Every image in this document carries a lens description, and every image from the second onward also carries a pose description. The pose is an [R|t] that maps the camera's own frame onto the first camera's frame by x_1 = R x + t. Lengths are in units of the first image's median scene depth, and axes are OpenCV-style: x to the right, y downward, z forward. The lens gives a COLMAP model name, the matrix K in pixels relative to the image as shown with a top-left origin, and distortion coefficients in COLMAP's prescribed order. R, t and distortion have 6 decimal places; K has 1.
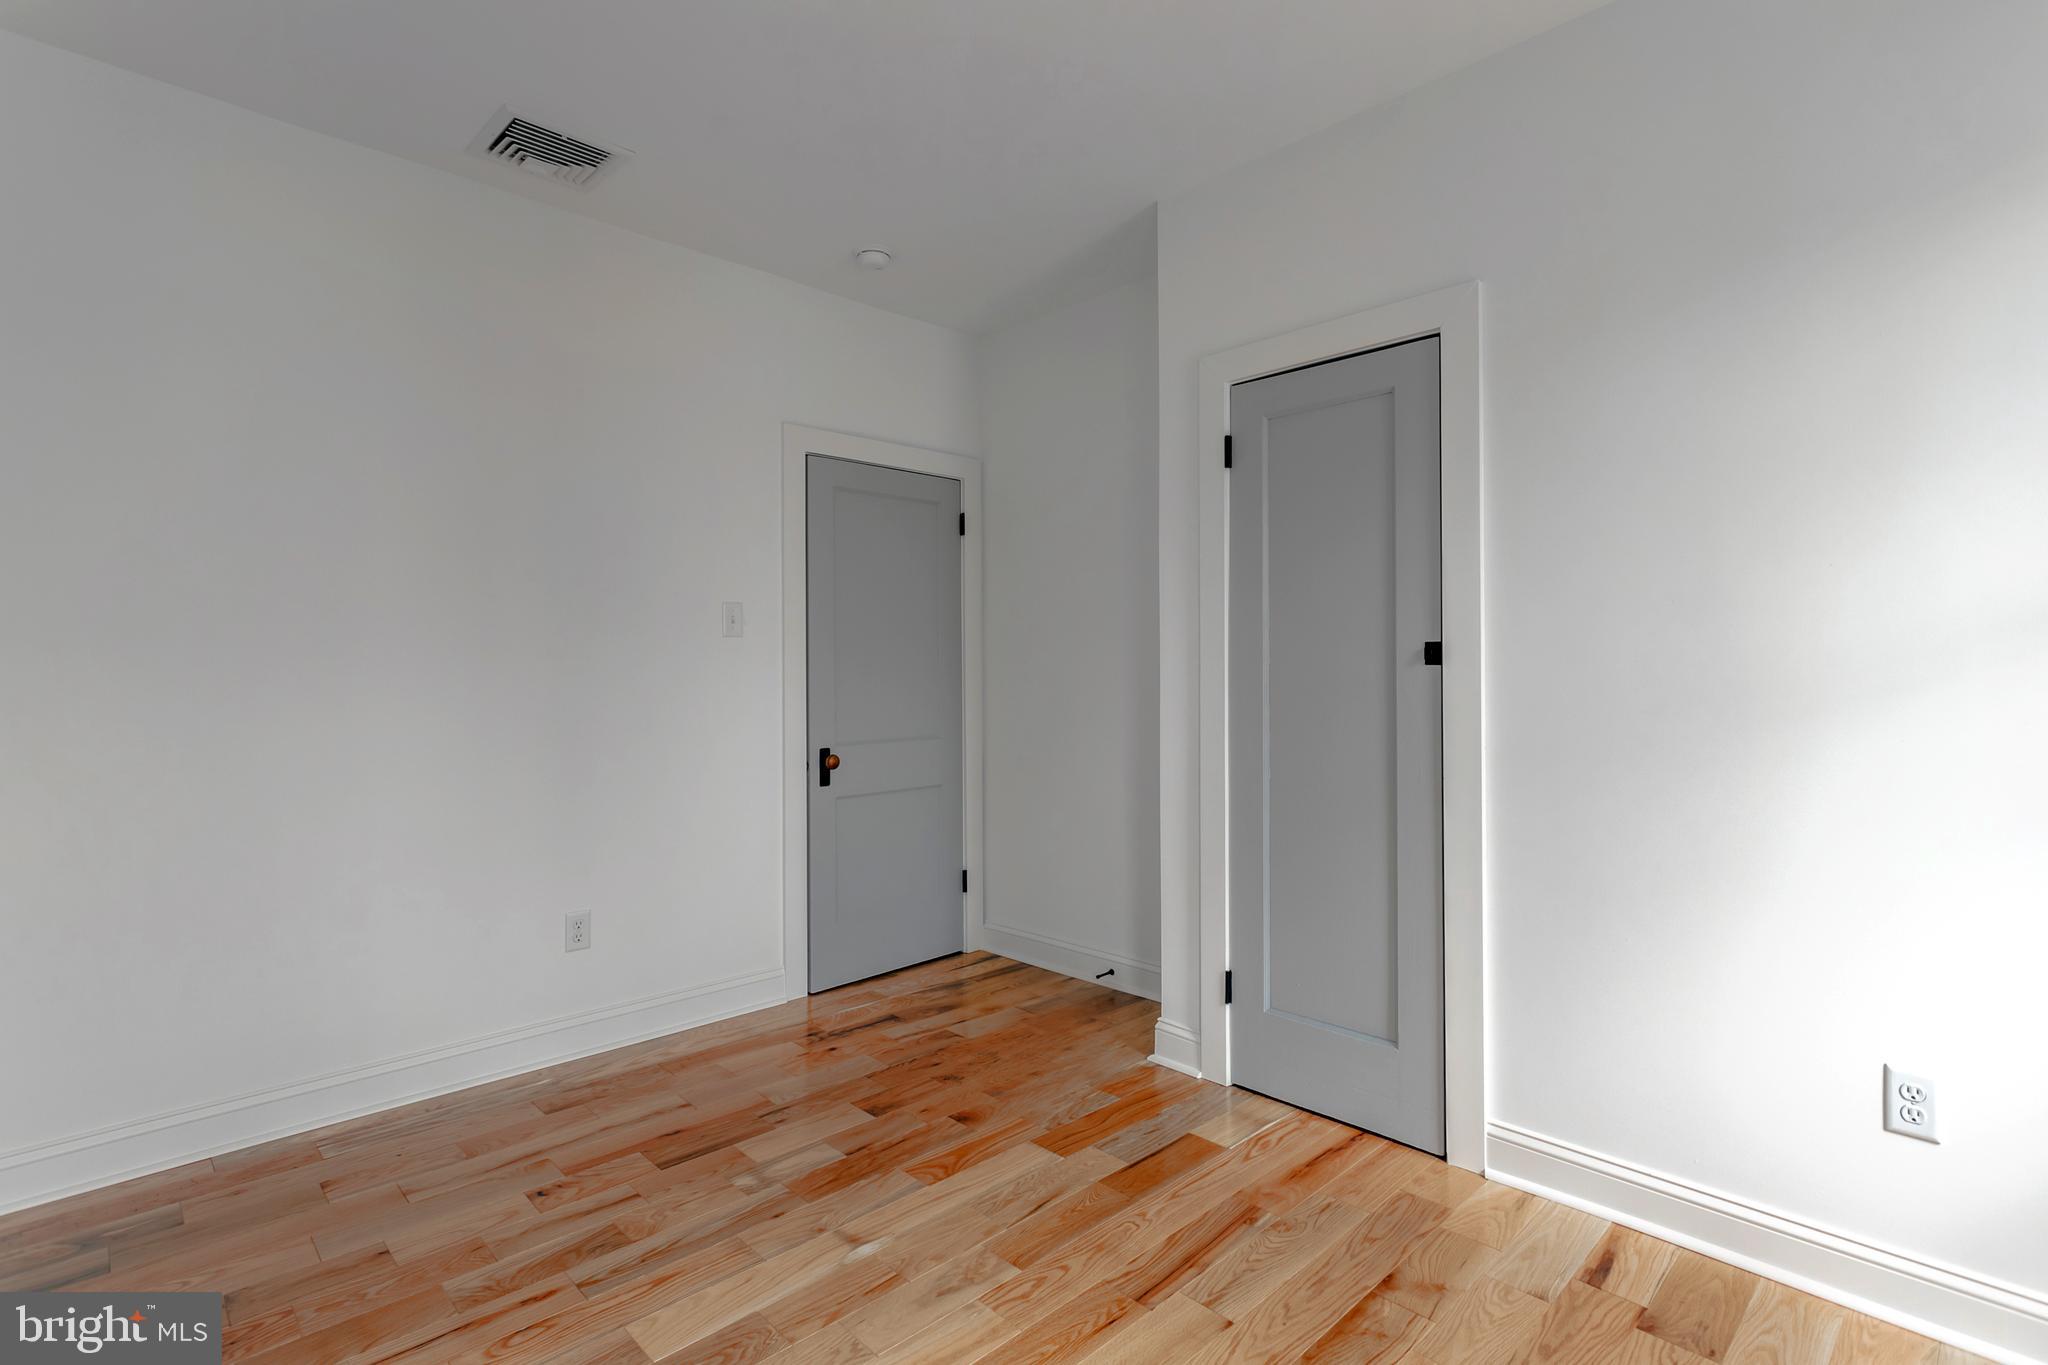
lens RADIAL K [[994.4, 0, 1017.4], [0, 994.4, 680.7], [0, 0, 1]] dist [0.003180, 0.002391]
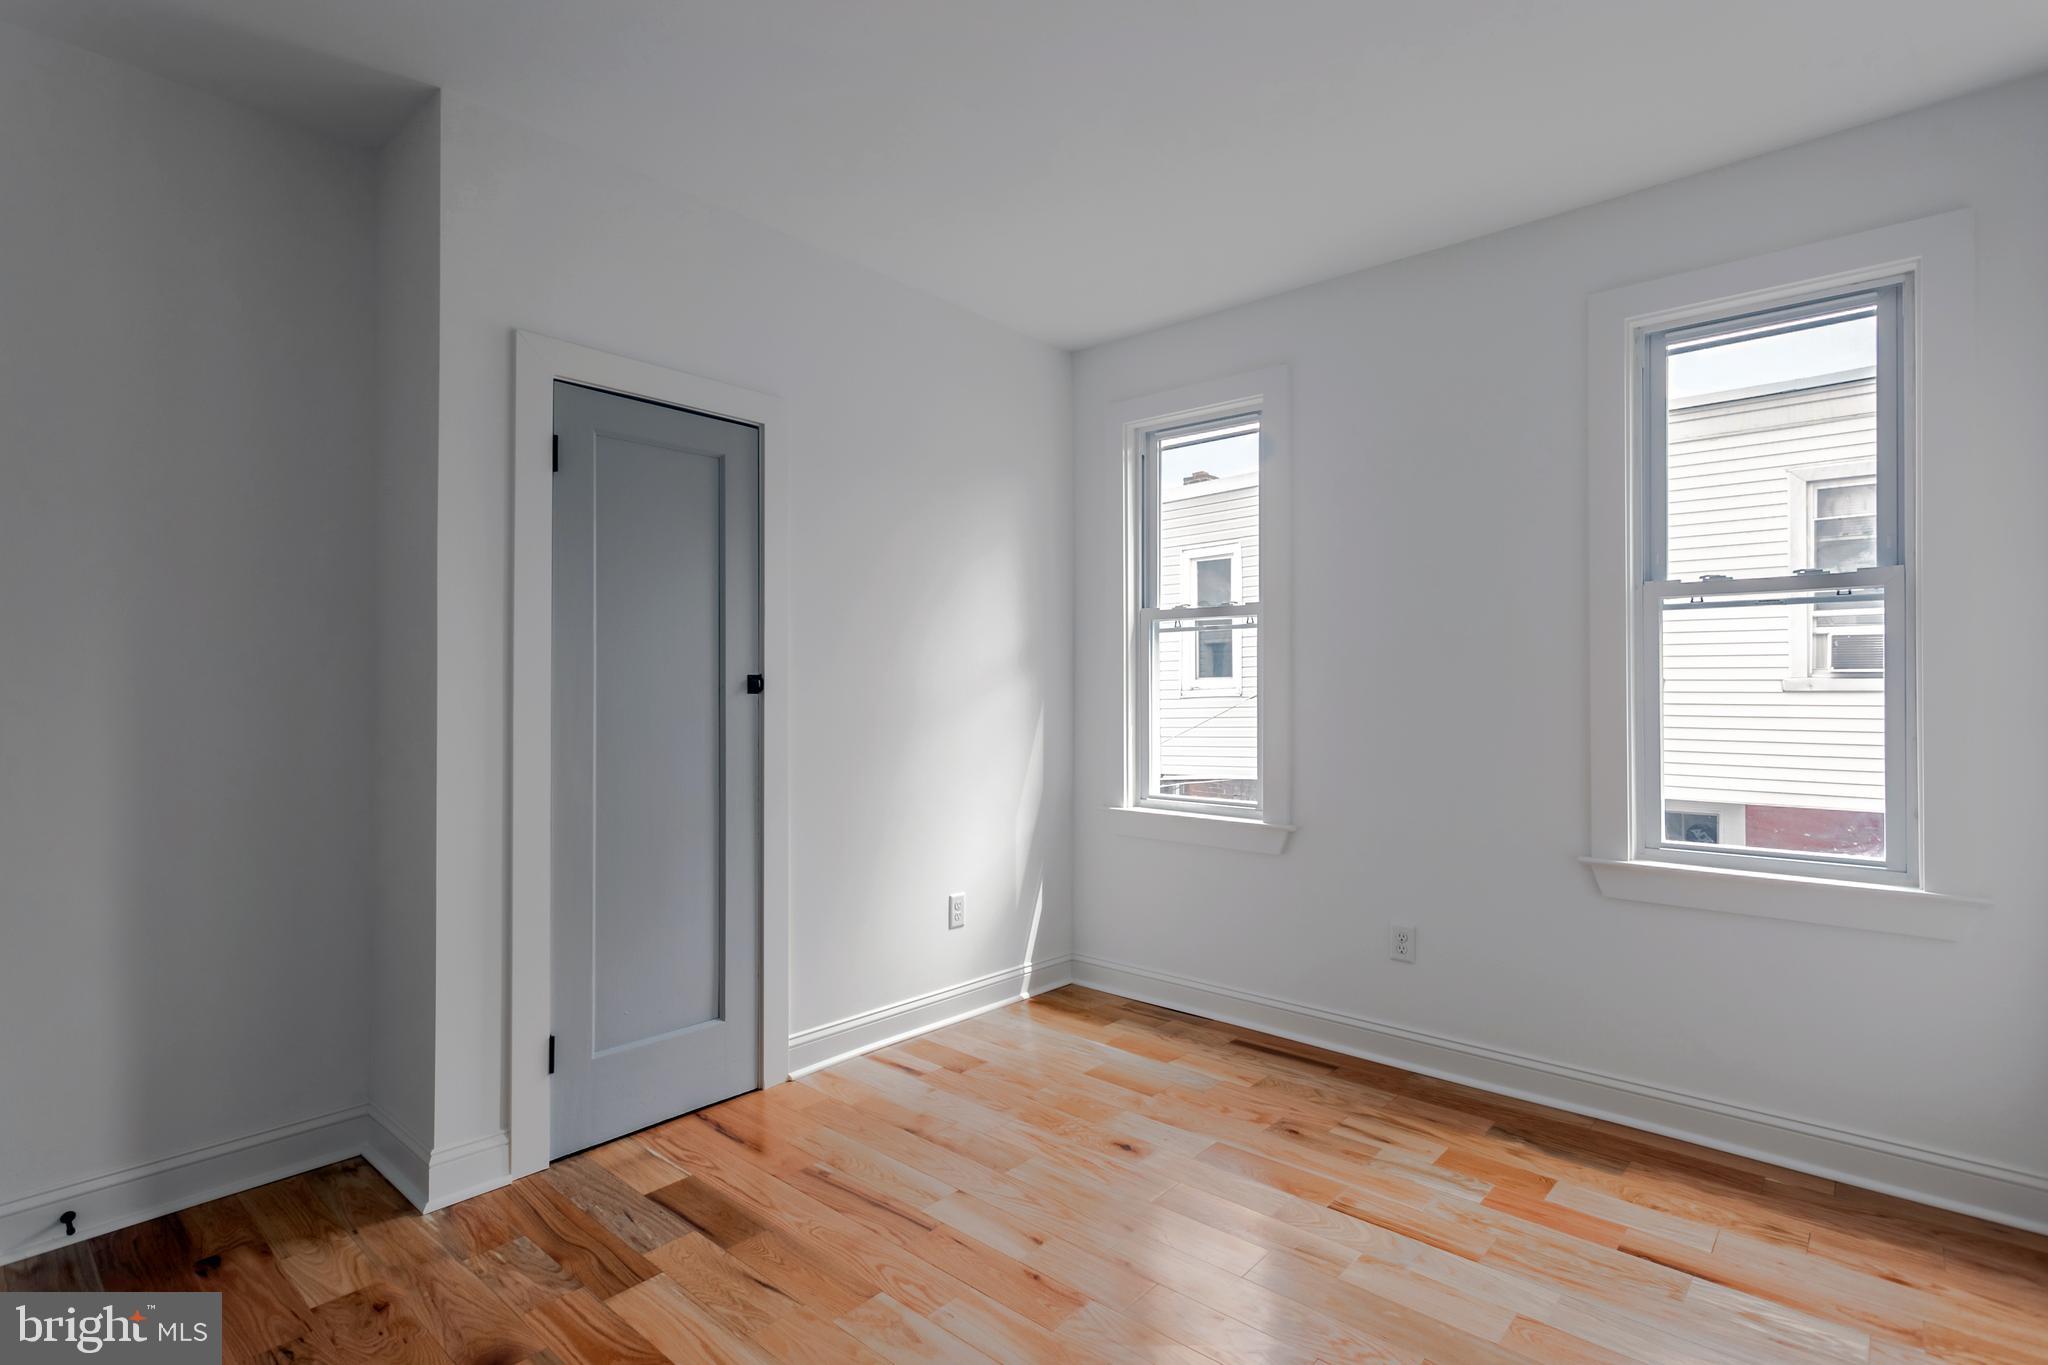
lens RADIAL K [[994.4, 0, 1027.0], [0, 994.4, 688.6], [0, 0, 1]] dist [0.003180, 0.002391]
pose [[-0.092864, 0.001241, 0.995678, -0.838111], [0.004815, 0.999988, -0.000797, -0.019537], [-0.995667, 0.004720, -0.092869, 0.770161]]
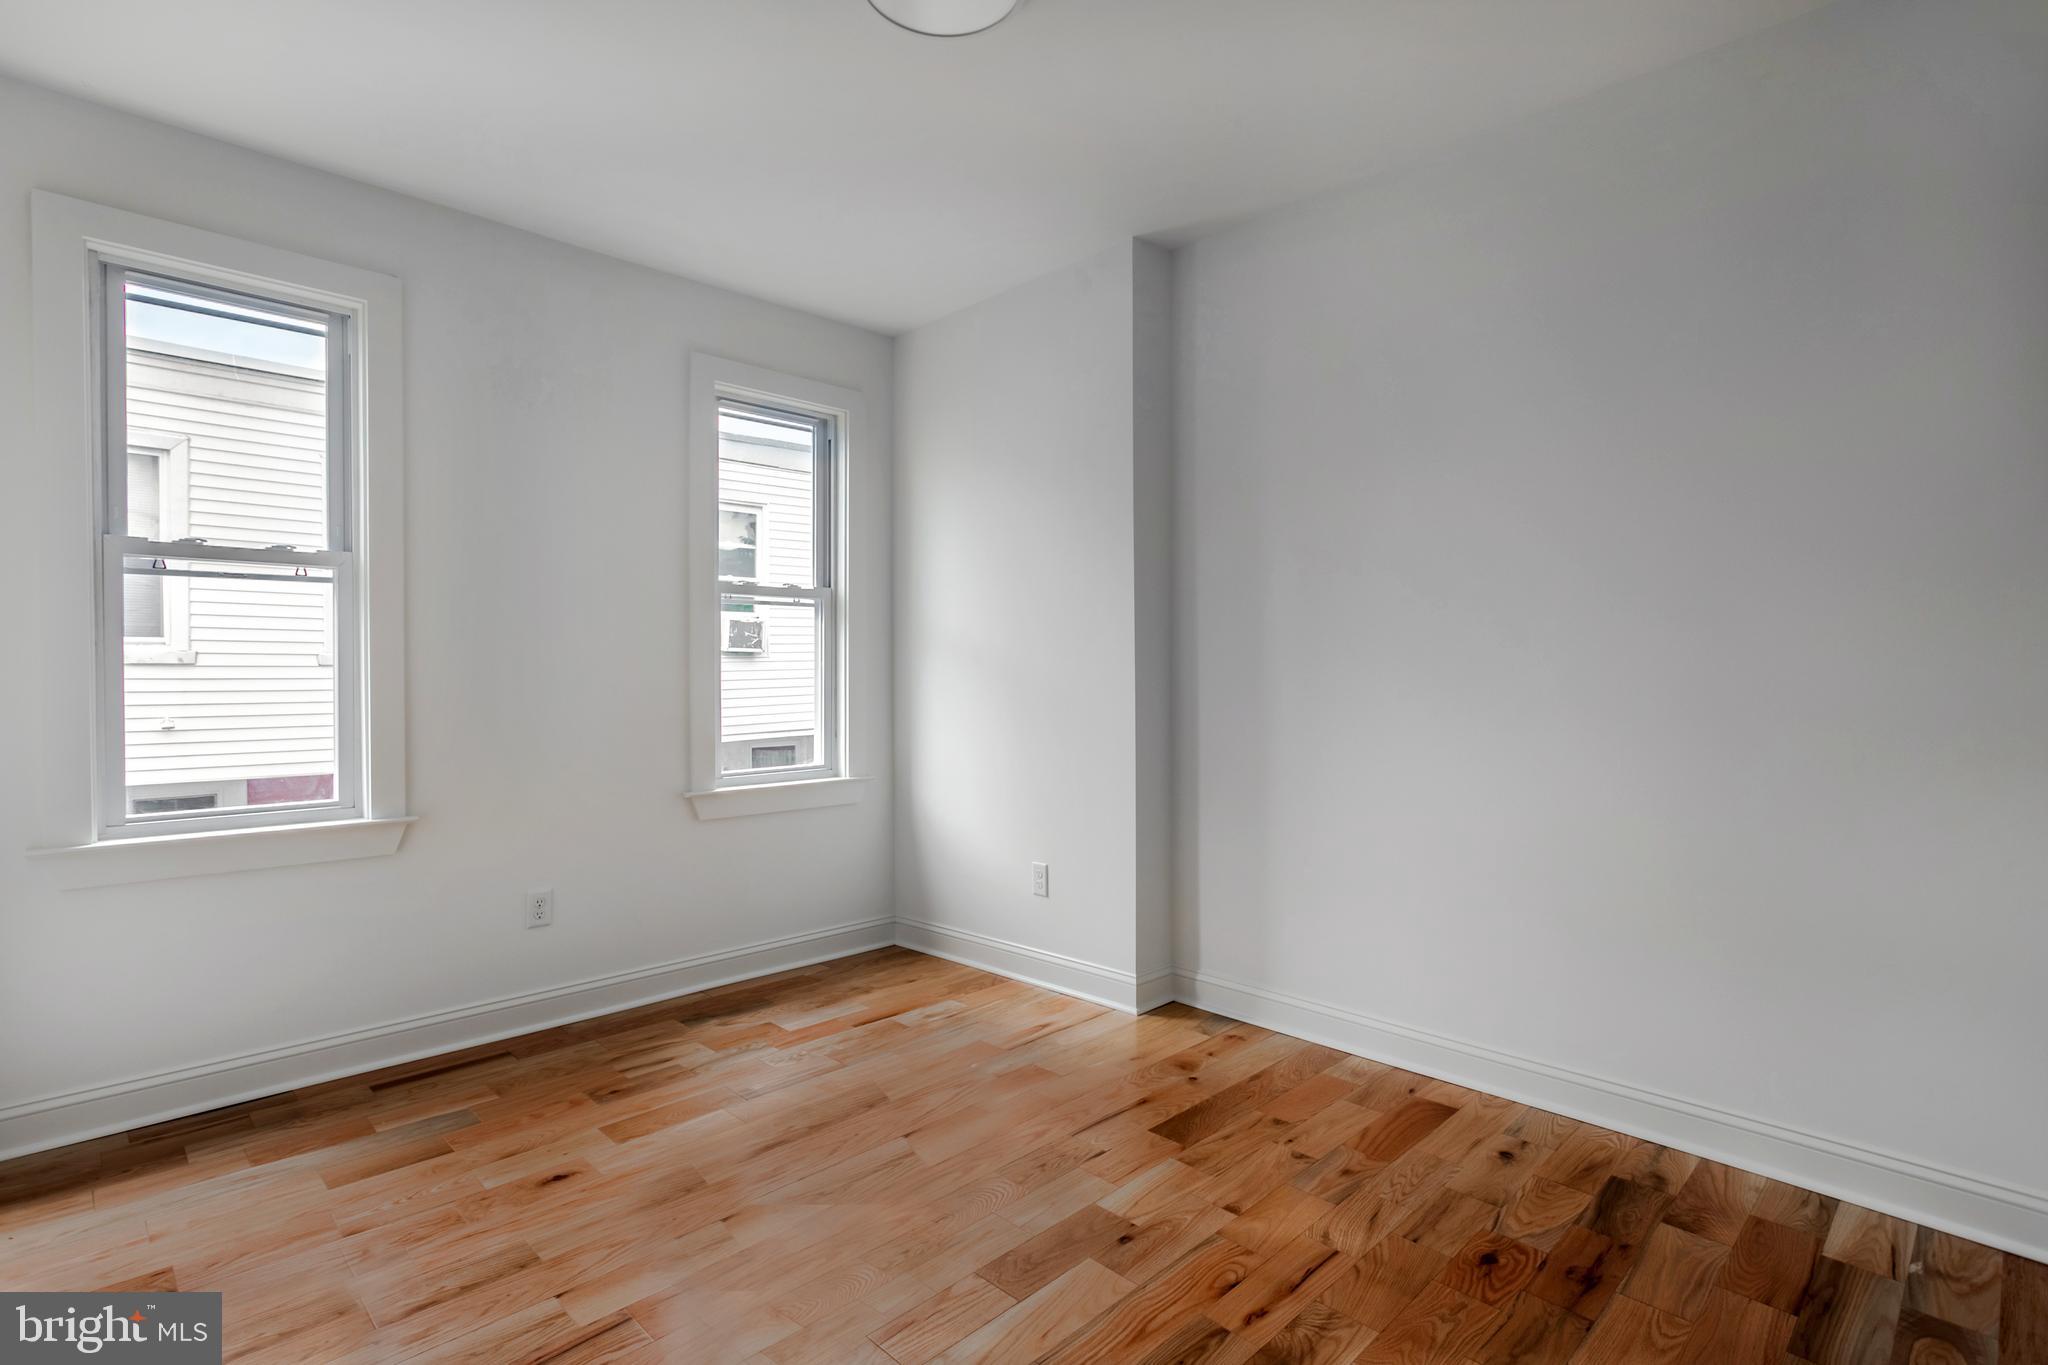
lens RADIAL K [[994.4, 0, 1037.0], [0, 994.4, 677.0], [0, 0, 1]] dist [0.003180, 0.002391]
pose [[-0.999464, 0.001361, -0.032704, -0.192208], [0.000790, 0.999847, 0.017465, -0.017572], [0.032723, 0.017430, -0.999312, 1.531256]]
